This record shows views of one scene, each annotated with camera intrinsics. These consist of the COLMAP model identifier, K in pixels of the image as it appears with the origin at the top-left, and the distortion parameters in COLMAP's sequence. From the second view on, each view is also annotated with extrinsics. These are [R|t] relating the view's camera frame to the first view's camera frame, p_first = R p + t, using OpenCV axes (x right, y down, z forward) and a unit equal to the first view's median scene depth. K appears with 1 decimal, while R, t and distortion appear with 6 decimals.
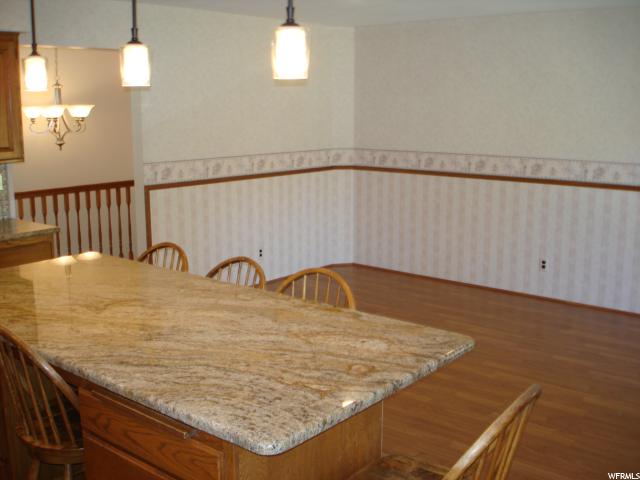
lens RADIAL K [[713.9, 0, 320.0], [0, 713.9, 240.0], [0, 0, 1]] dist [-0.087536, -0.027449]
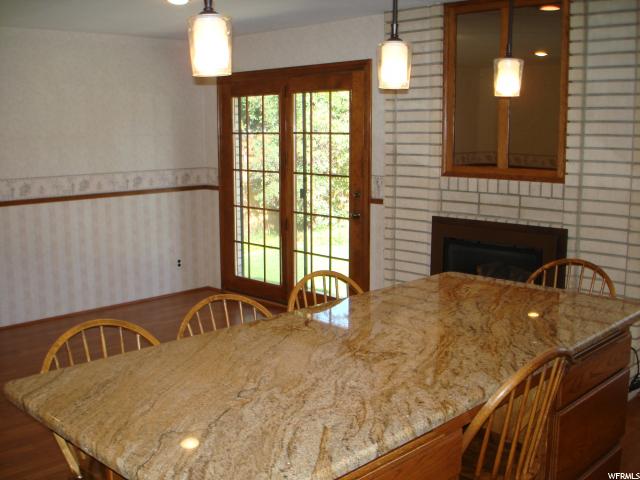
lens RADIAL K [[713.9, 0, 320.0], [0, 713.9, 240.0], [0, 0, 1]] dist [-0.087536, -0.027449]
pose [[0.101101, -0.160552, 0.981836, -1.180476], [0.195401, 0.970875, 0.138639, -0.175465], [-0.975498, 0.177835, 0.129529, 0.985628]]
